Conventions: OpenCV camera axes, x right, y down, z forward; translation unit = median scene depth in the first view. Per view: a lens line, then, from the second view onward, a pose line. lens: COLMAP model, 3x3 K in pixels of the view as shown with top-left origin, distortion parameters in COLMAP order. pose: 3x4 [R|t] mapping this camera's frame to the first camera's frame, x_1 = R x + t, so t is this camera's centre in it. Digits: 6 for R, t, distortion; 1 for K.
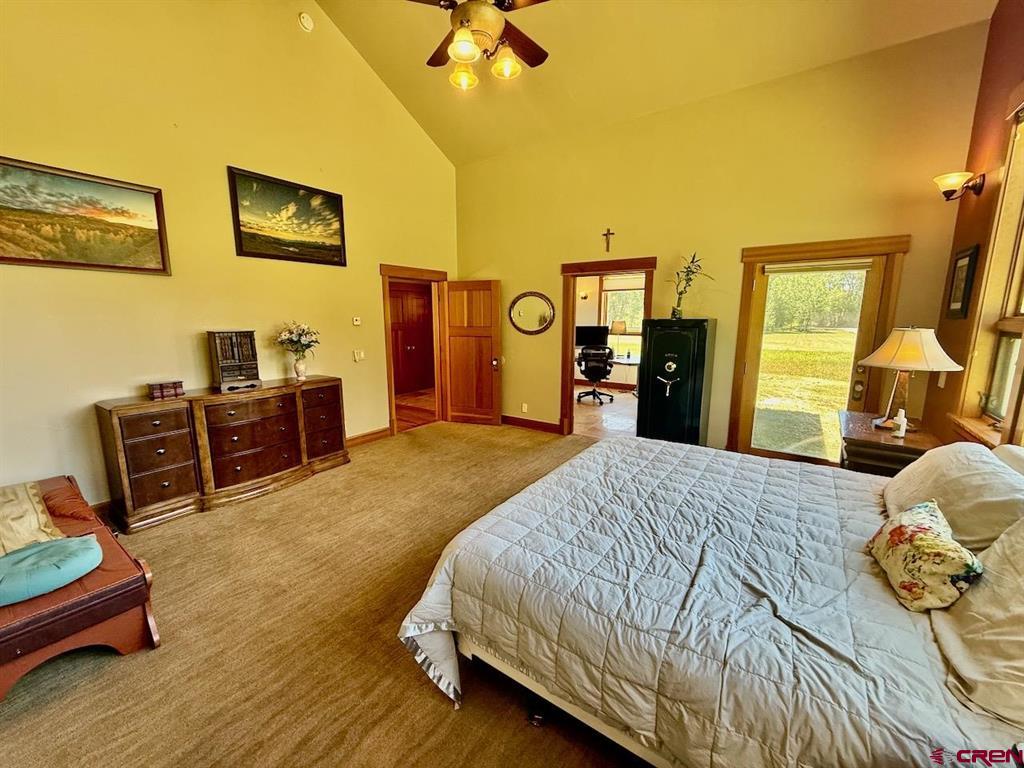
lens RADIAL K [[408.7, 0, 509.8], [0, 408.7, 382.6], [0, 0, 1]] dist [-0.000149, -0.000018]
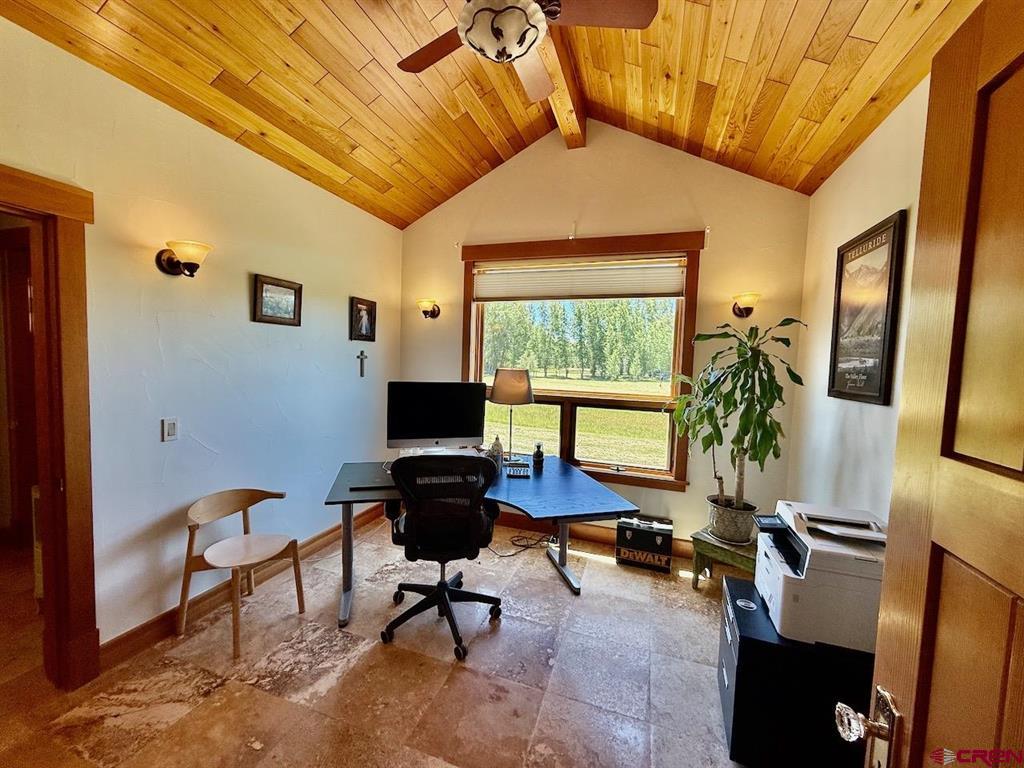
lens RADIAL K [[408.7, 0, 510.9], [0, 408.7, 383.0], [0, 0, 1]] dist [-0.000149, -0.000018]
pose [[0.959825, 0.014789, 0.280210, 0.149711], [0.011733, 0.995621, -0.092740, -0.099764], [-0.280355, 0.092302, 0.955448, 0.602692]]
